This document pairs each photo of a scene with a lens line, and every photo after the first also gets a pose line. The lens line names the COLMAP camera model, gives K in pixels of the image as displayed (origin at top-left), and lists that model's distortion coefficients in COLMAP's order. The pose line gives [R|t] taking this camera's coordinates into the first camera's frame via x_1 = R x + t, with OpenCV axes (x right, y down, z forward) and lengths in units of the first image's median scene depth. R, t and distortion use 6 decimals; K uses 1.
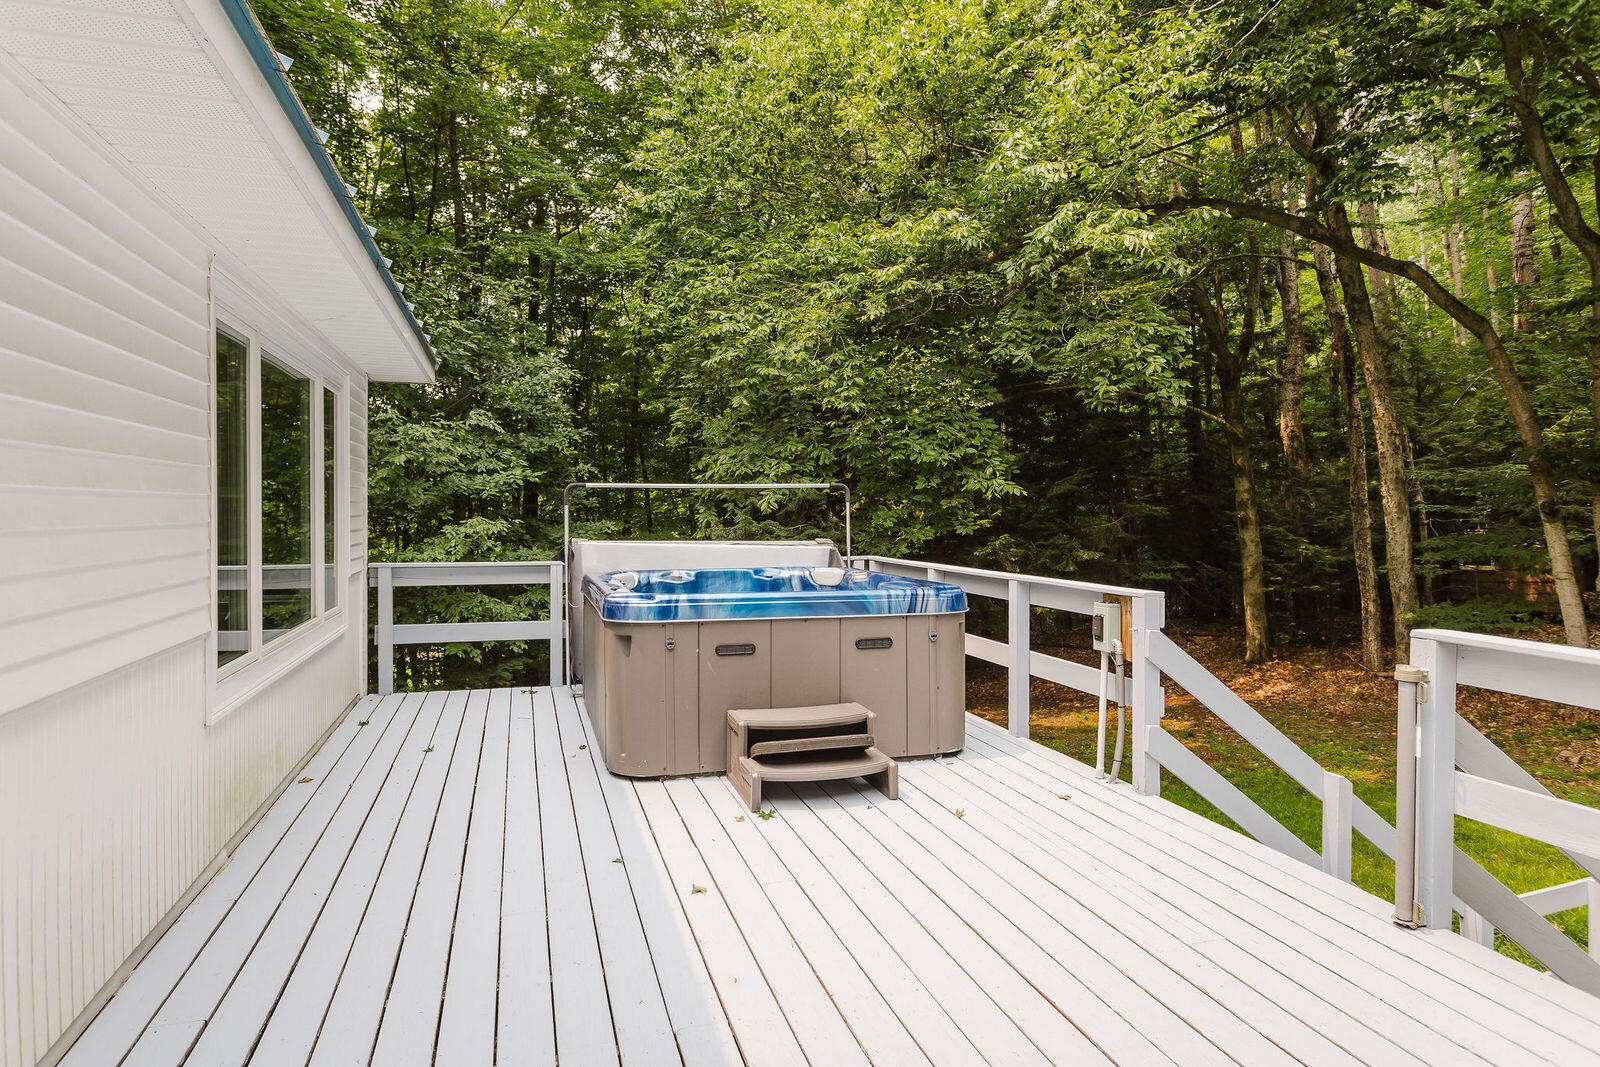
lens RADIAL K [[812.0, 0, 794.3], [0, 812.0, 534.6], [0, 0, 1]] dist [0.002343, 0.000341]
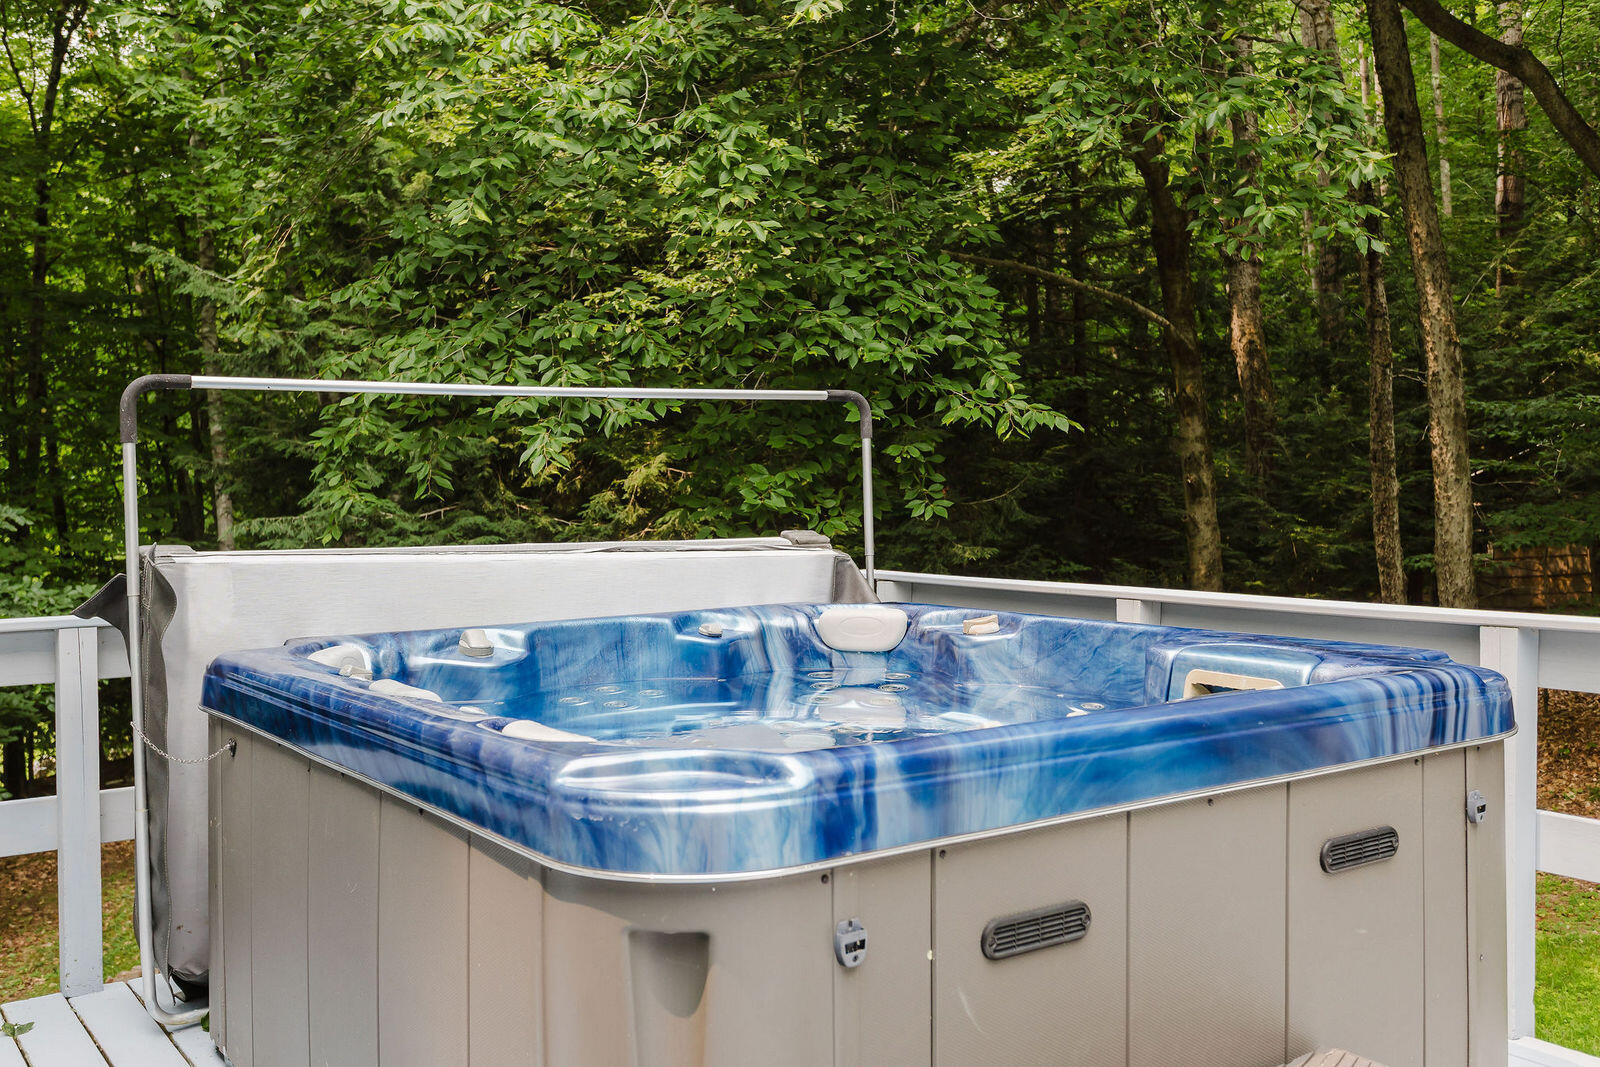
lens RADIAL K [[1434.7, 0, 802.7], [0, 1434.7, 526.0], [0, 0, 1]] dist [0.022220, 0.003902]
pose [[0.954130, -0.021231, 0.298639, -0.118833], [0.021012, 0.999771, 0.003948, -0.000140], [-0.298655, 0.002508, 0.954358, 0.224702]]
